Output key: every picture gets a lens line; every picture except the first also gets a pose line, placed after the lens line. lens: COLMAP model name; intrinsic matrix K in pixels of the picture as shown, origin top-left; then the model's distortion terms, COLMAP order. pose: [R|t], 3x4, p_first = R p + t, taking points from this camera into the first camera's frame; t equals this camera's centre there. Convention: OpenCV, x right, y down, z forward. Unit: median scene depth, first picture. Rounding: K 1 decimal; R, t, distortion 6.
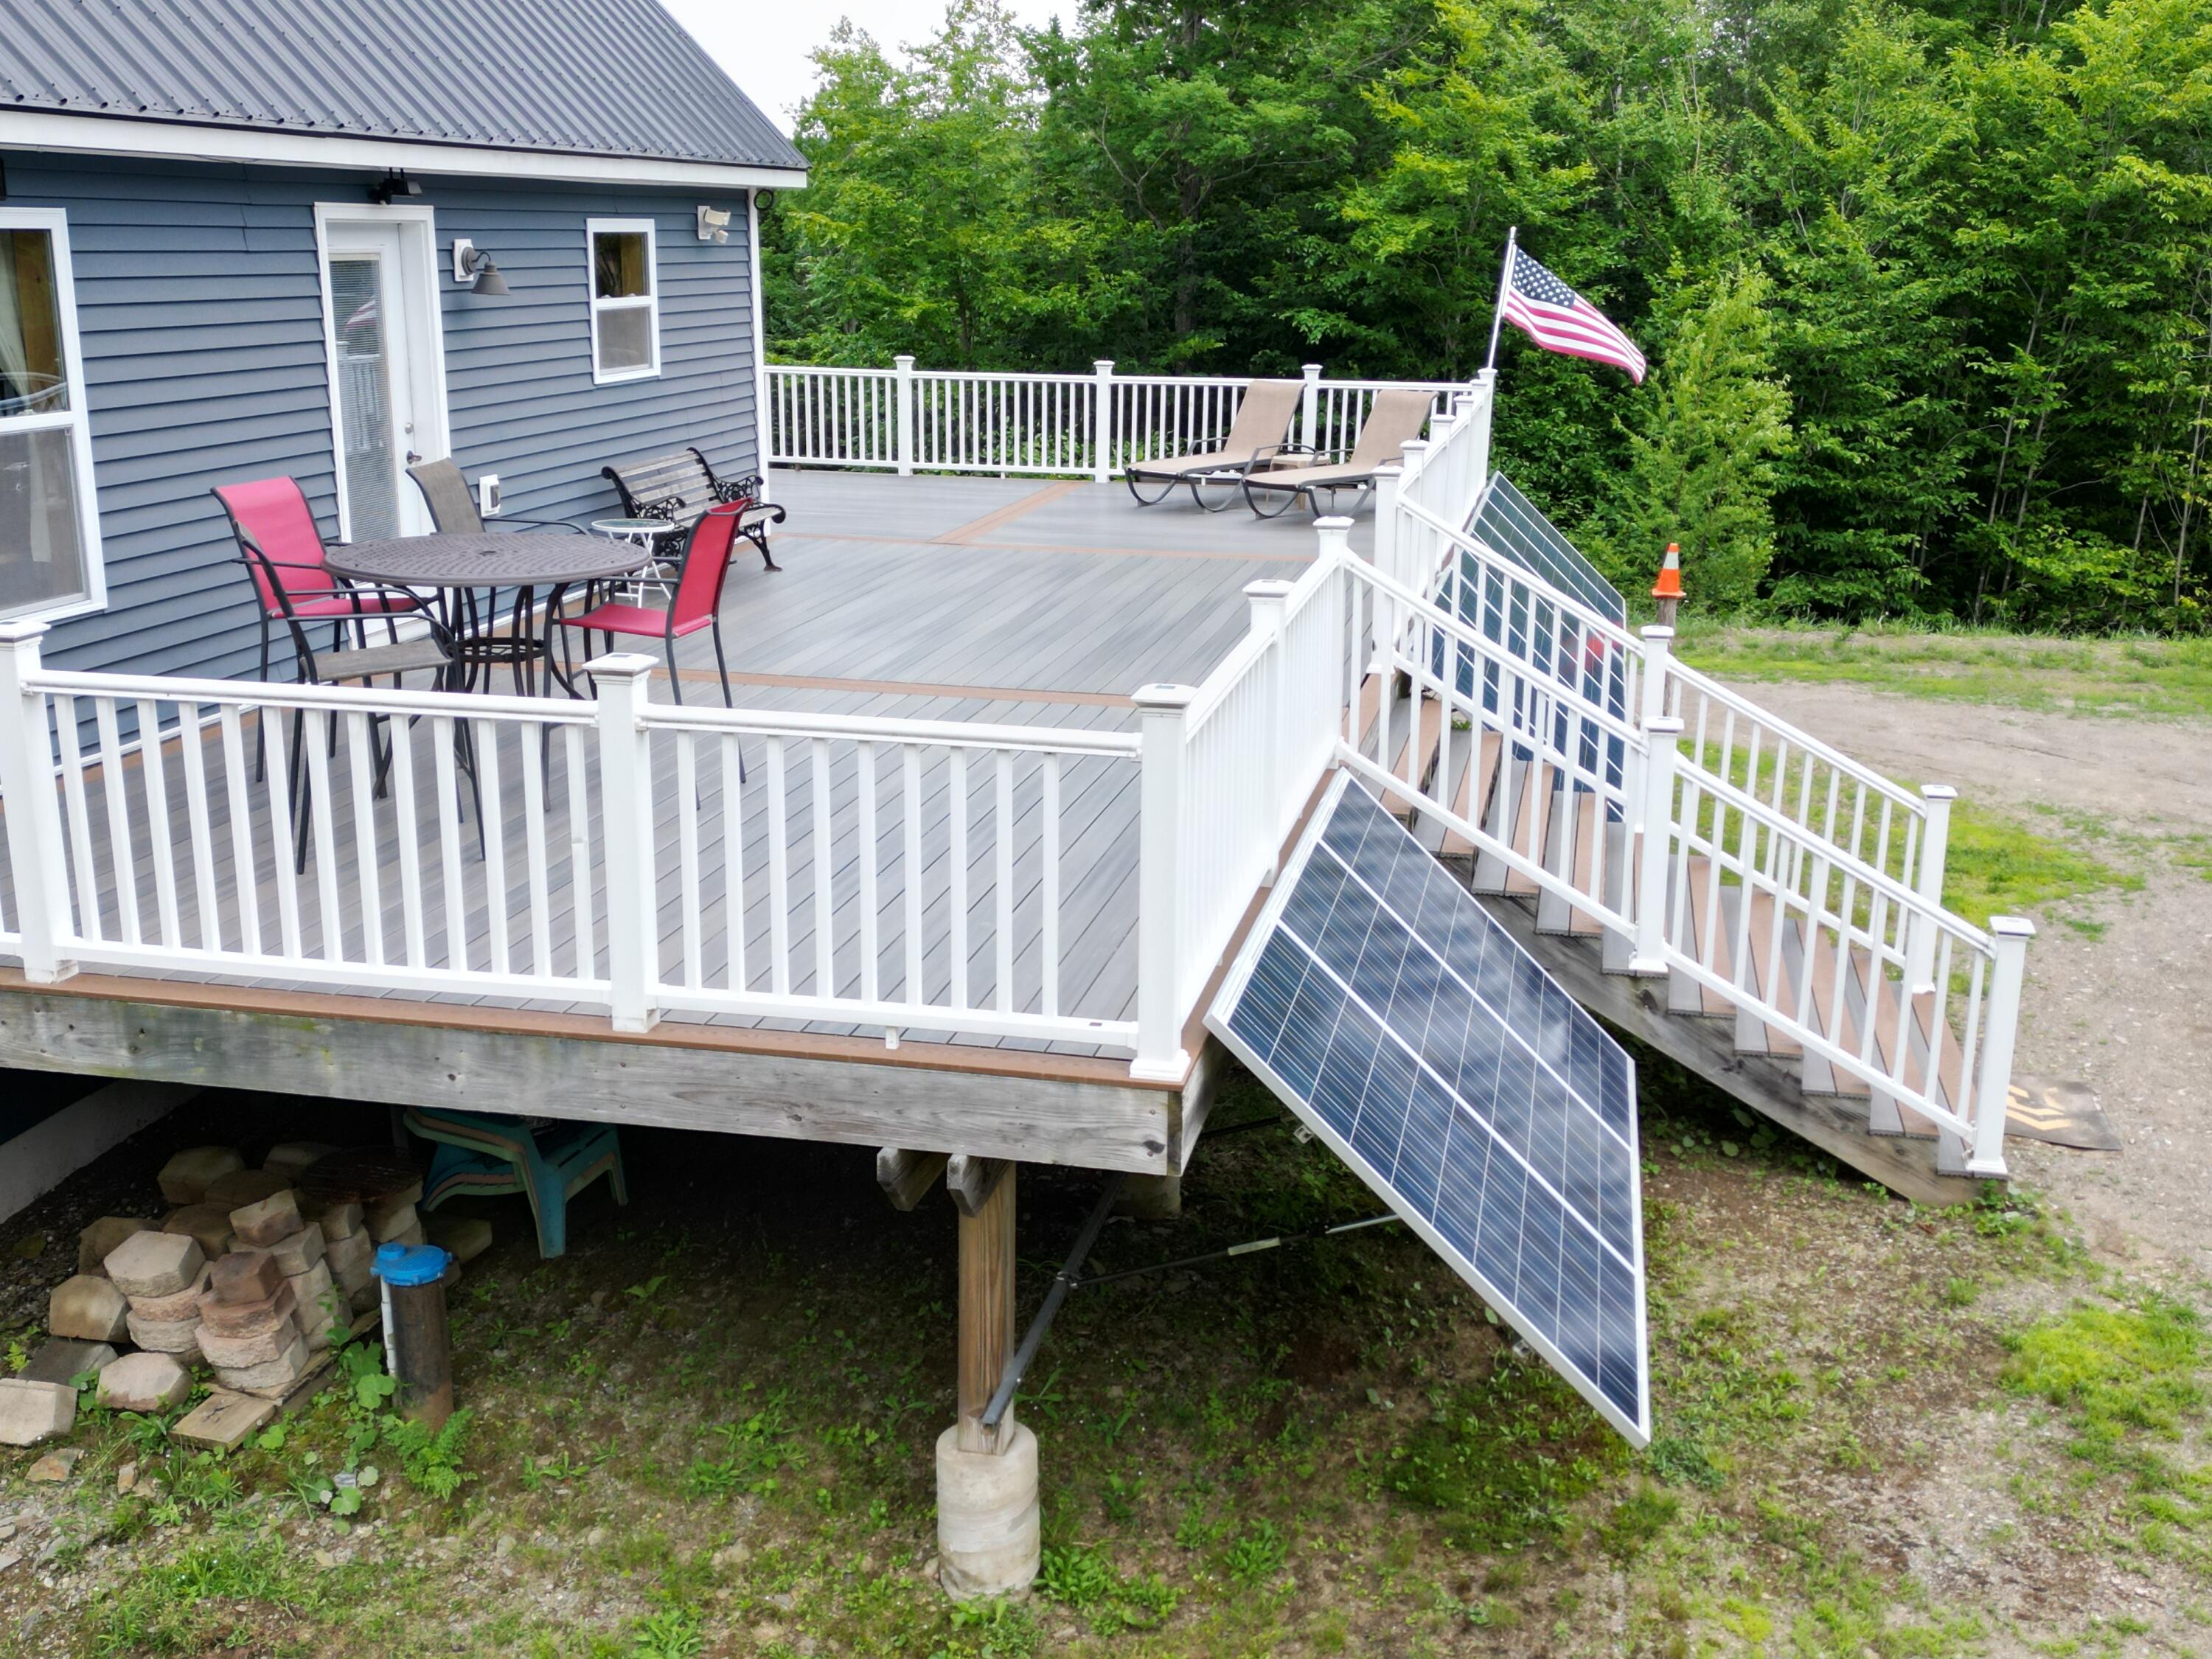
lens RADIAL K [[2122.9, 0, 1106.0], [0, 2122.9, 829.5], [0, 0, 1]] dist [0.105460, -0.016662]
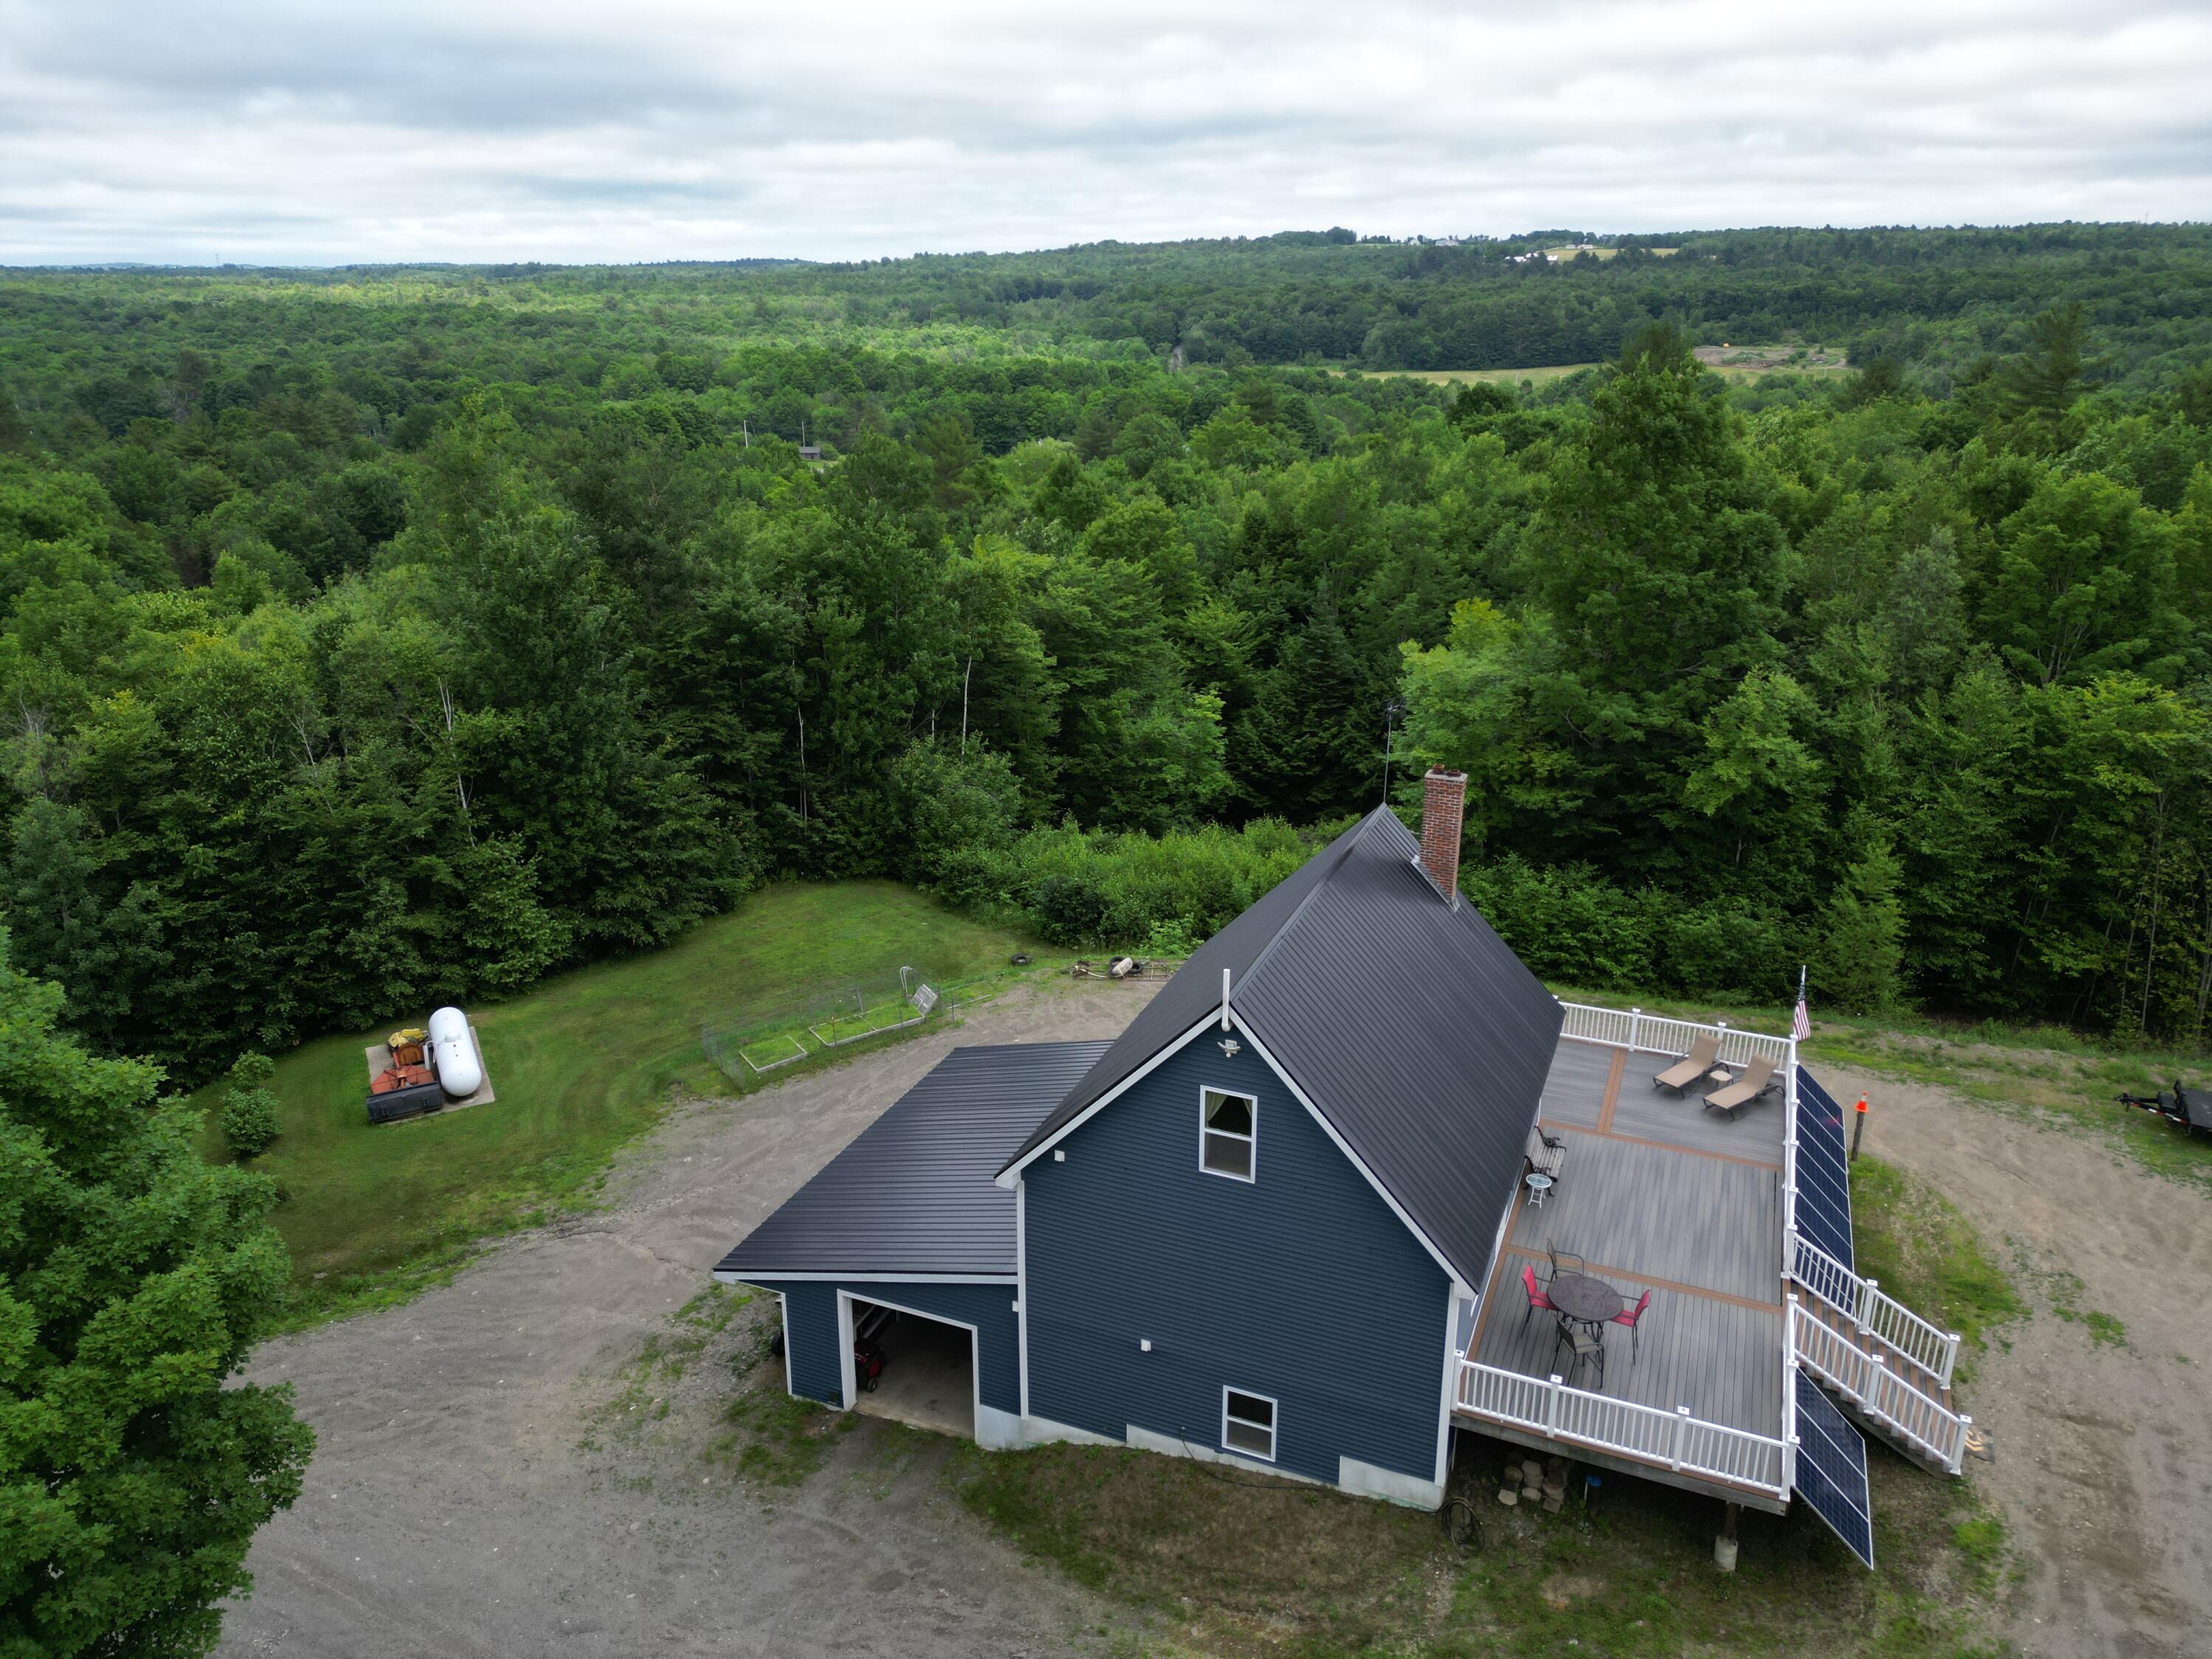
lens RADIAL K [[1542.1, 0, 1106.0], [0, 1542.1, 829.5], [0, 0, 1]] dist [0.031533, -0.007346]
pose [[0.985681, 0.052698, -0.160176, -0.720053], [-0.041381, 0.996459, 0.073190, -1.146351], [0.163466, -0.065514, 0.984371, -1.965758]]
